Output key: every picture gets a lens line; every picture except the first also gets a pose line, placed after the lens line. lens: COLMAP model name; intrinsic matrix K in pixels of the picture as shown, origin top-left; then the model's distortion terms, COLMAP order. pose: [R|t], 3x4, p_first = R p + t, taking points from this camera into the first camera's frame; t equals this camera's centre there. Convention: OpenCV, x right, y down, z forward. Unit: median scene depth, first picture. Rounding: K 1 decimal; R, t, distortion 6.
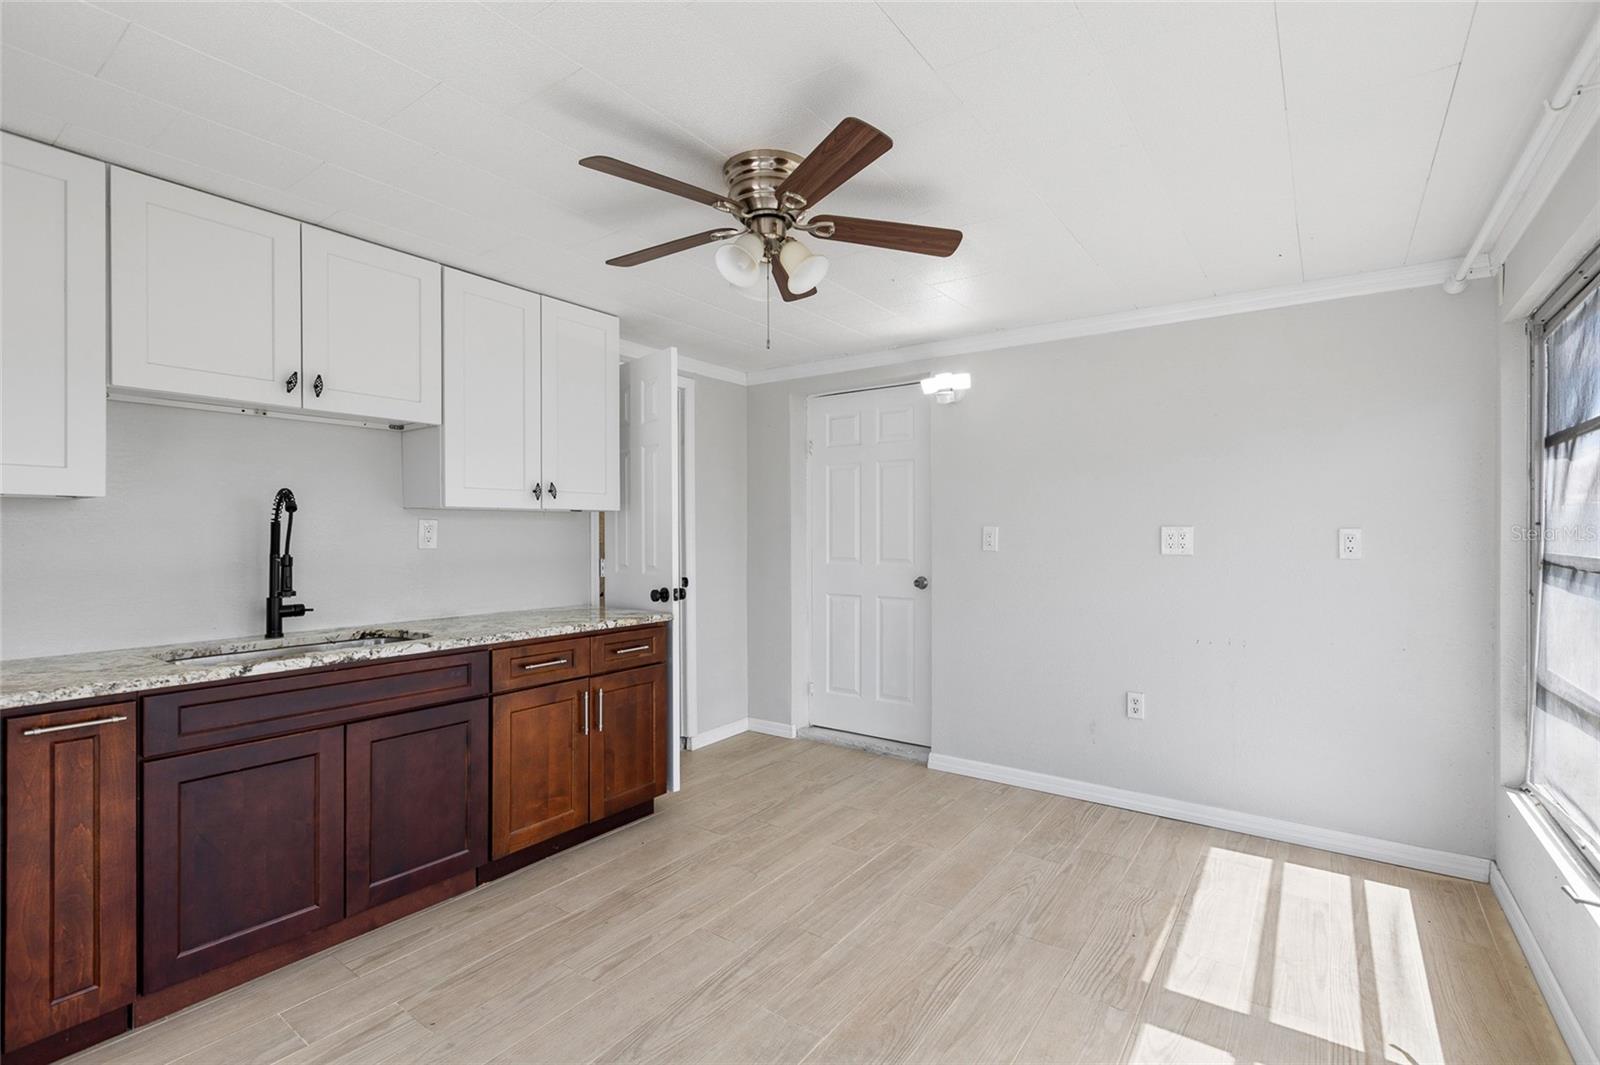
lens RADIAL K [[716.9, 0, 801.7], [0, 716.9, 530.9], [0, 0, 1]] dist [0.008255, -0.000204]
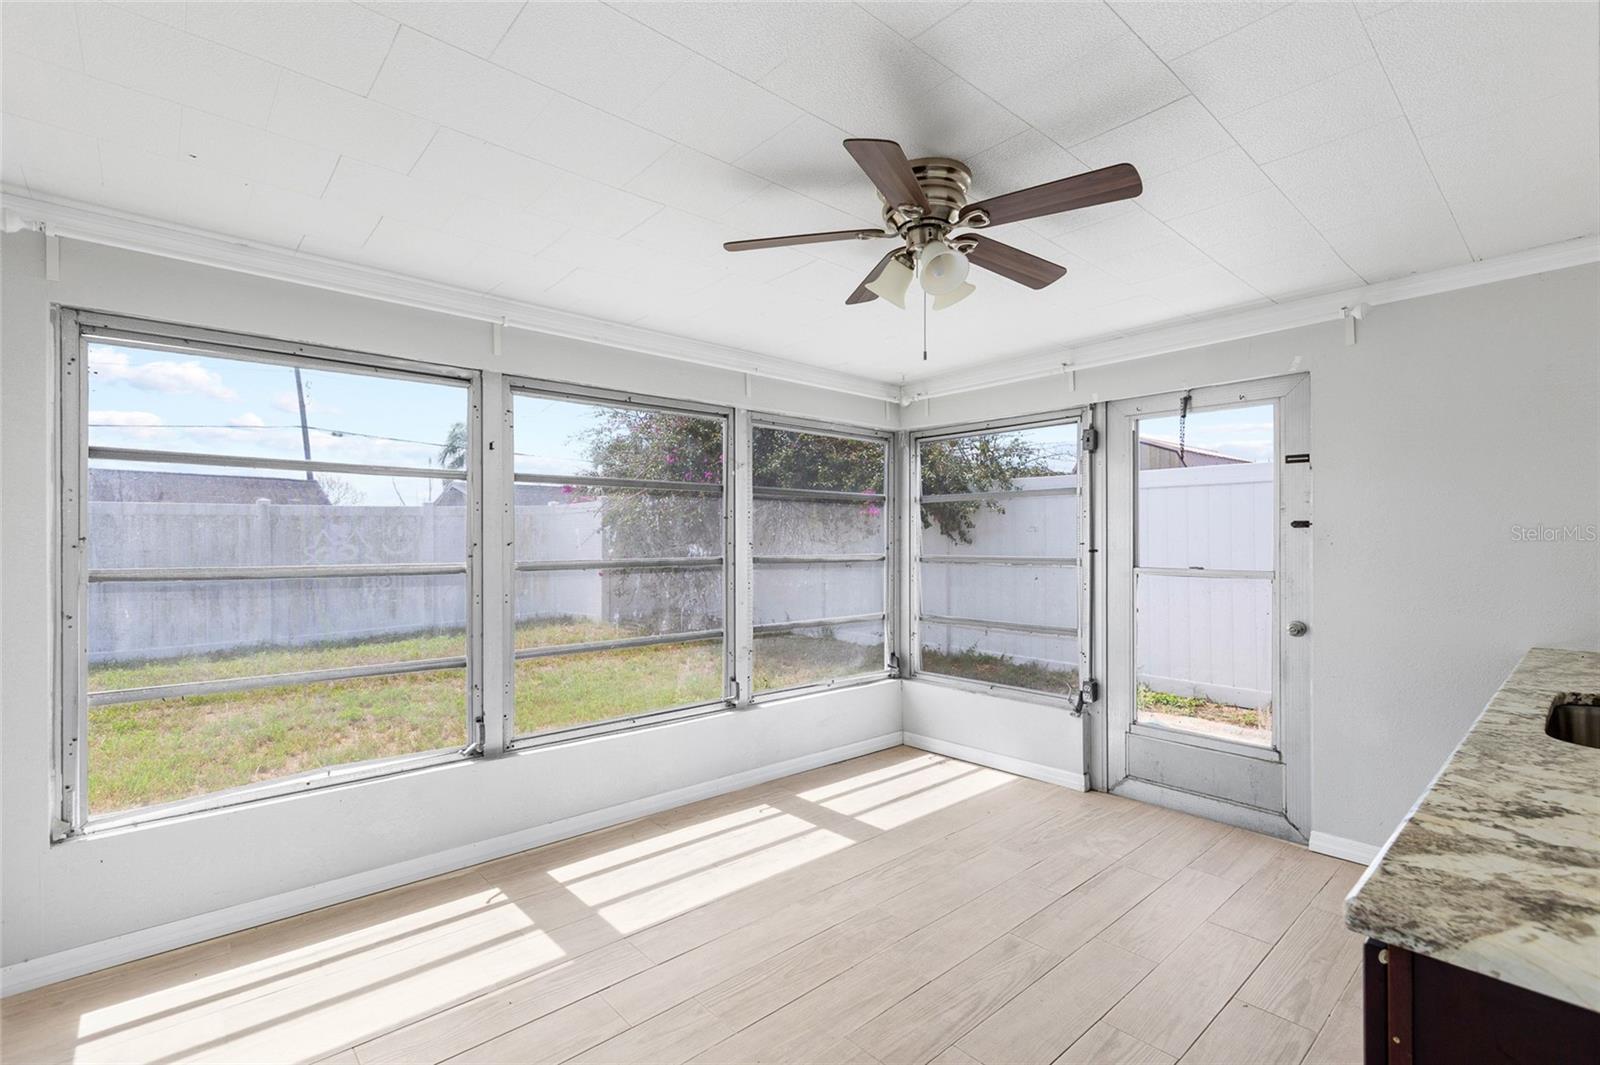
lens RADIAL K [[716.9, 0, 811.9], [0, 716.9, 540.5], [0, 0, 1]] dist [0.008255, -0.000204]
pose [[-0.984539, 0.002970, 0.175140, -0.052514], [0.002247, 0.999988, -0.004327, -0.000315], [-0.175151, -0.003867, -0.984534, 1.597688]]
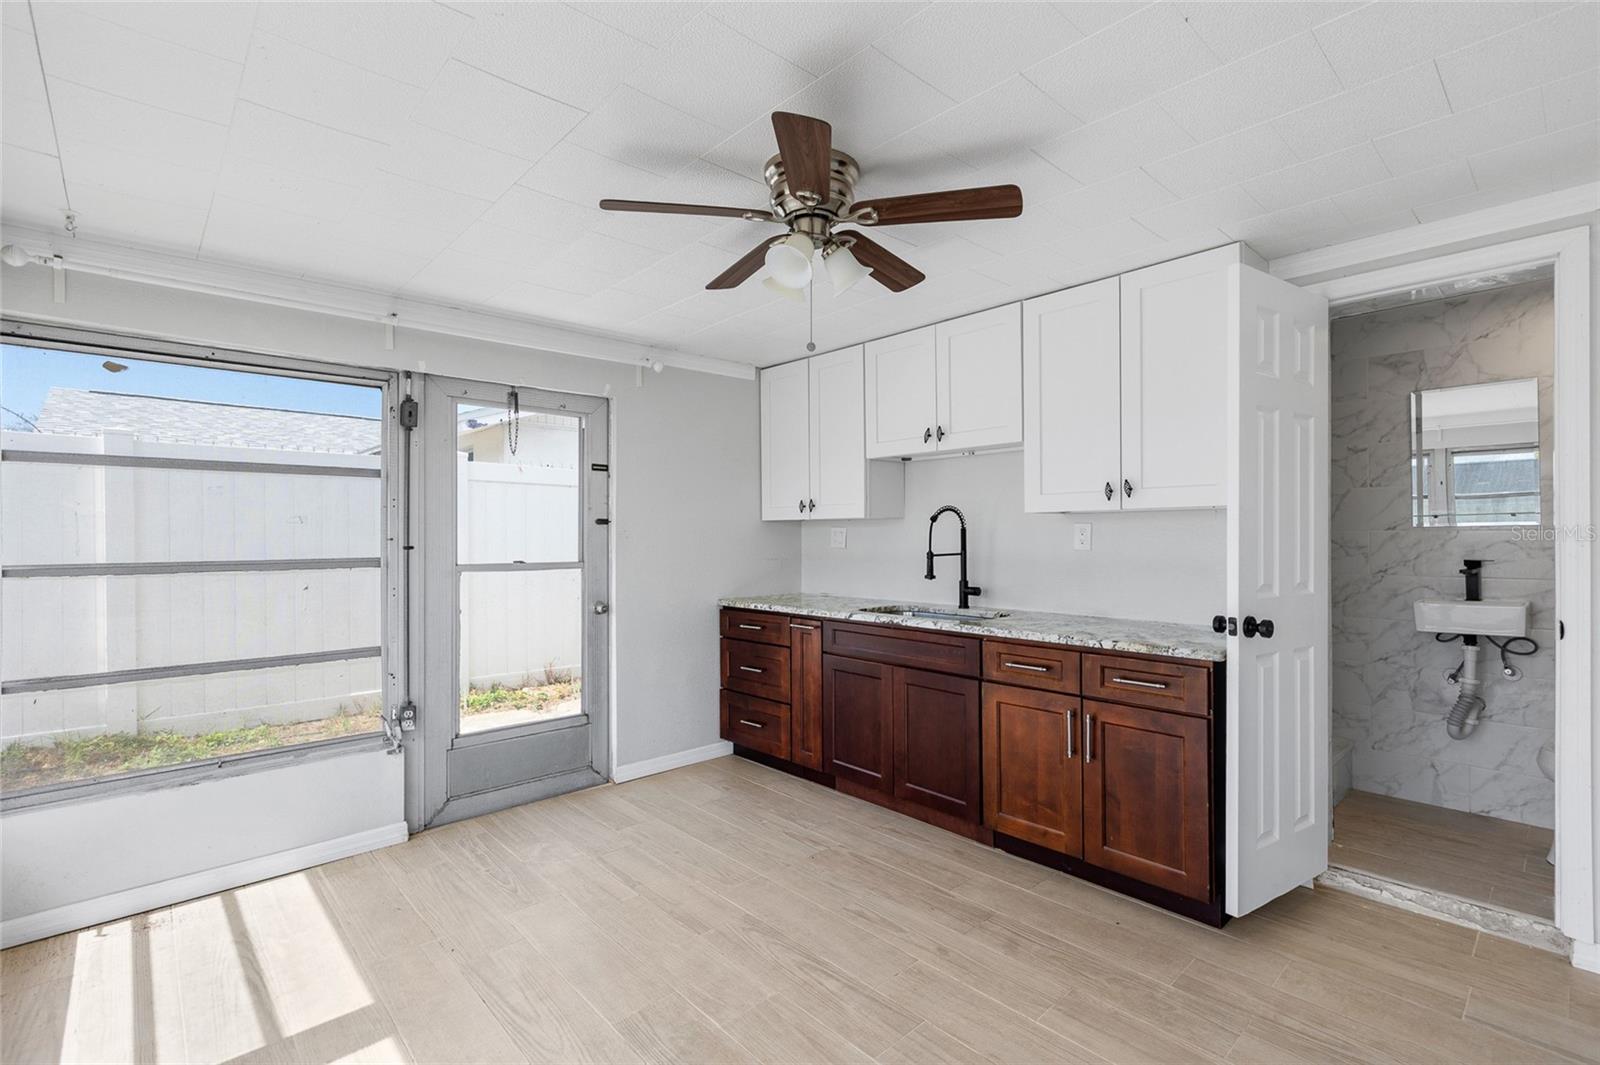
lens RADIAL K [[716.9, 0, 812.1], [0, 716.9, 534.3], [0, 0, 1]] dist [0.008255, -0.000204]
pose [[-0.173650, 0.000676, -0.984807, 0.731247], [0.006682, 0.999978, -0.000492, -0.001823], [0.984785, -0.006666, -0.173650, 0.936823]]
